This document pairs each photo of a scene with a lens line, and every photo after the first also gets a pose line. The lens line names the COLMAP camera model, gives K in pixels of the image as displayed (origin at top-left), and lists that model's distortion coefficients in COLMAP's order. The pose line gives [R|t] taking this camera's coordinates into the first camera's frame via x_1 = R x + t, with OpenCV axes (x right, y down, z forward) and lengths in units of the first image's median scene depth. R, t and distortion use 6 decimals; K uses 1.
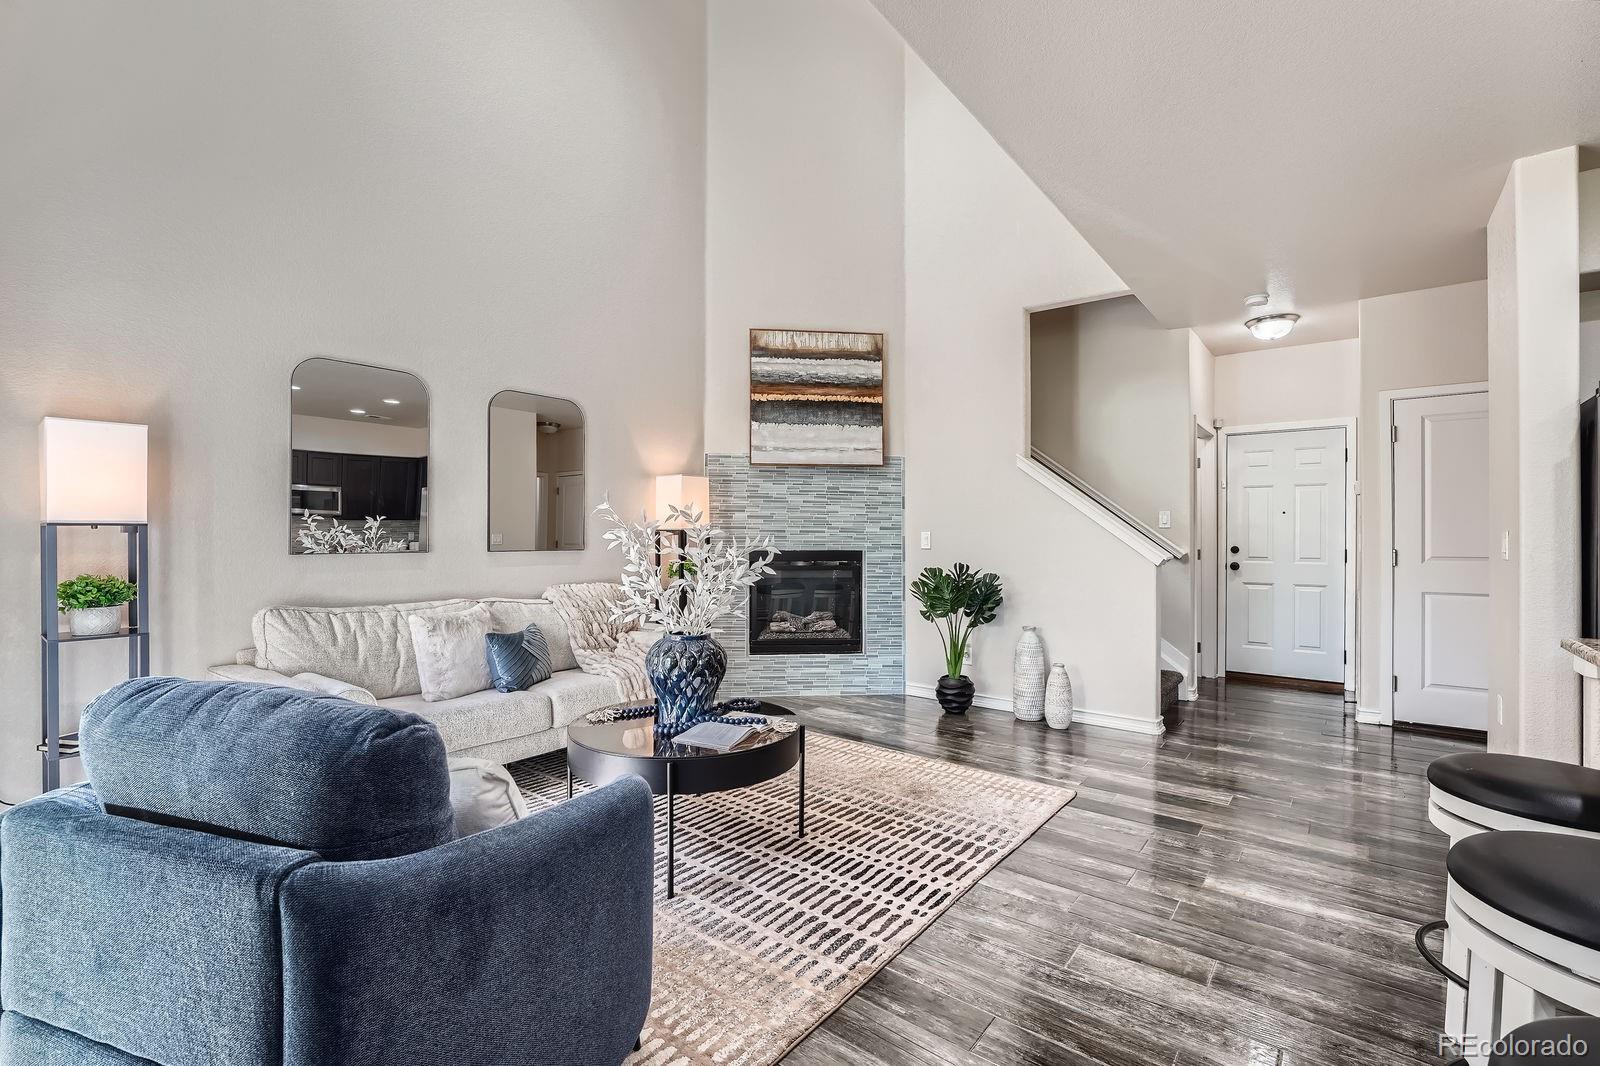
lens RADIAL K [[704.5, 0, 796.8], [0, 704.5, 536.1], [0, 0, 1]] dist [-0.012520, 0.000865]
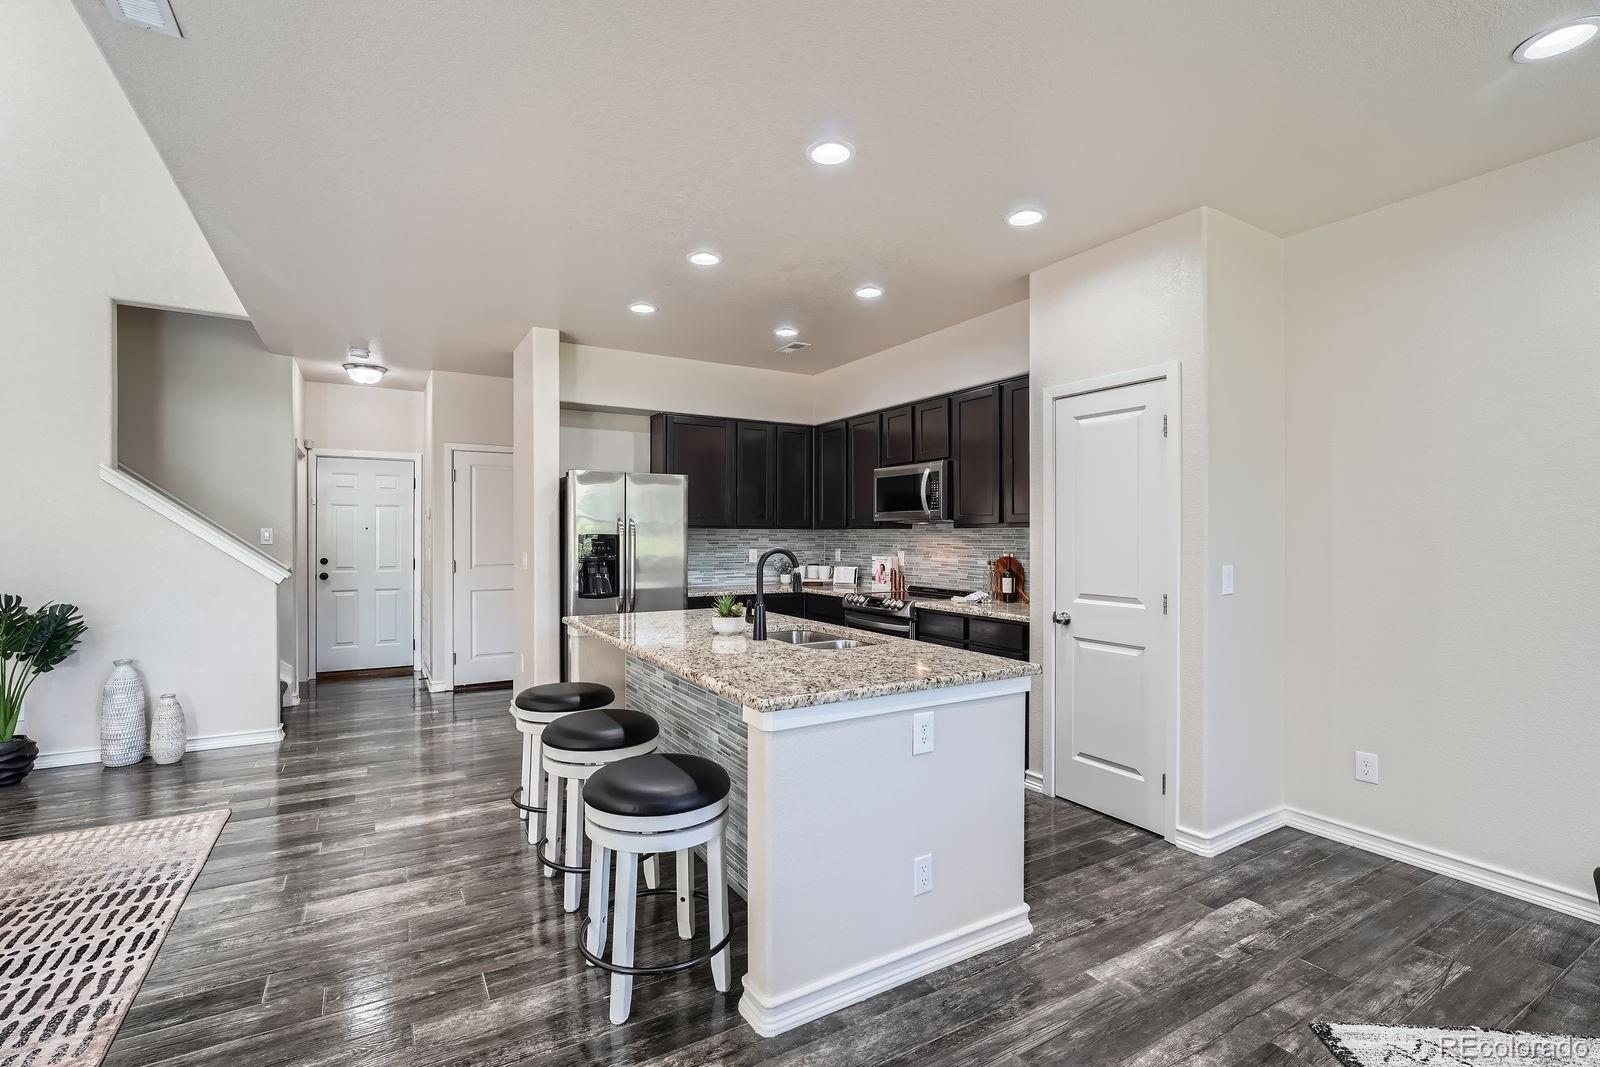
lens RADIAL K [[730.8, 0, 770.9], [0, 730.8, 536.7], [0, 0, 1]] dist [0.002936, 0.003554]
pose [[0.386777, -0.004534, 0.922162, -0.299494], [-0.001892, 0.999982, 0.005710, -0.049557], [-0.922171, -0.003953, 0.386761, -0.165380]]
